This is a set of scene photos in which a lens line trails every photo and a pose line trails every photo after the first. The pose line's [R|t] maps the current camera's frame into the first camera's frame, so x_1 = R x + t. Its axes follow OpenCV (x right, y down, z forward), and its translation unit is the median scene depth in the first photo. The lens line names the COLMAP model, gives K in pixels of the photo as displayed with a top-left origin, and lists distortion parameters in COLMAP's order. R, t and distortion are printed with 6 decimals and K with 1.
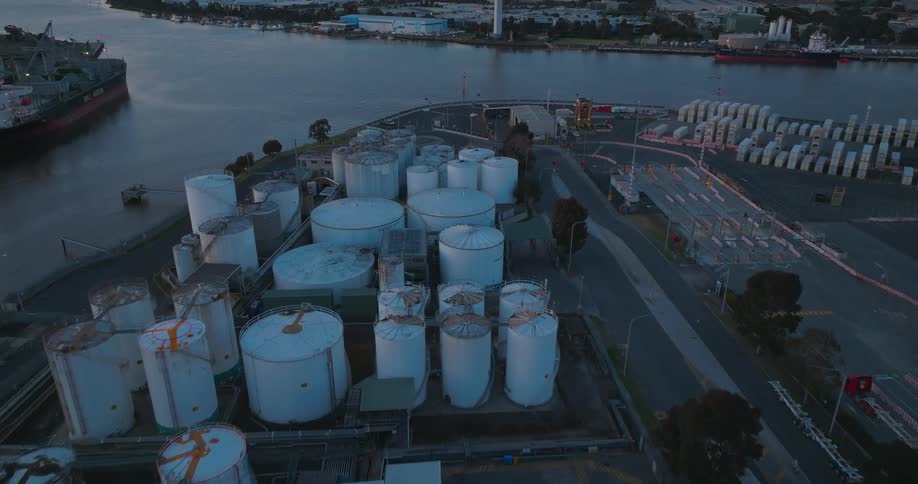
lens RADIAL K [[645.6, 0, 459.0], [0, 645.6, 242.0], [0, 0, 1]] dist [0.010362, 0.007286]
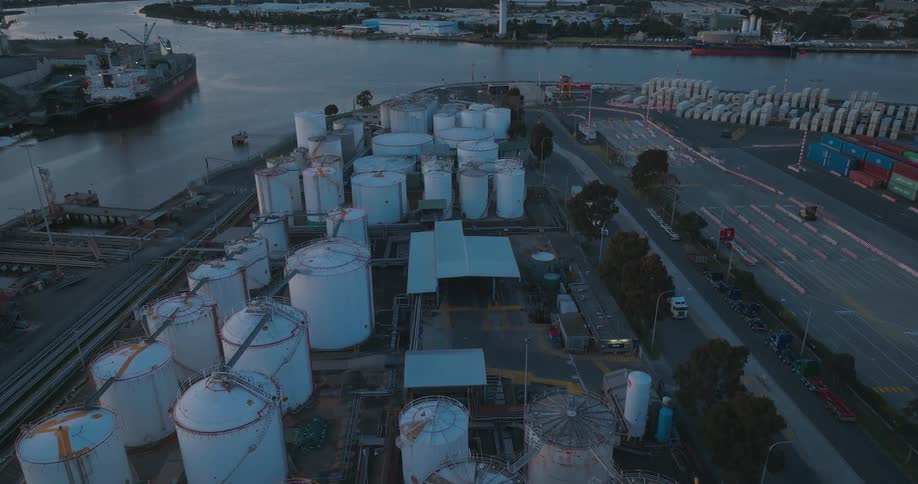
lens RADIAL K [[645.6, 0, 459.0], [0, 645.6, 242.0], [0, 0, 1]] dist [0.010362, 0.007286]
pose [[0.999861, -0.005436, -0.015770, -0.000685], [0.005272, 0.999932, -0.010396, 0.060153], [0.015826, 0.010311, 0.999822, -0.142791]]
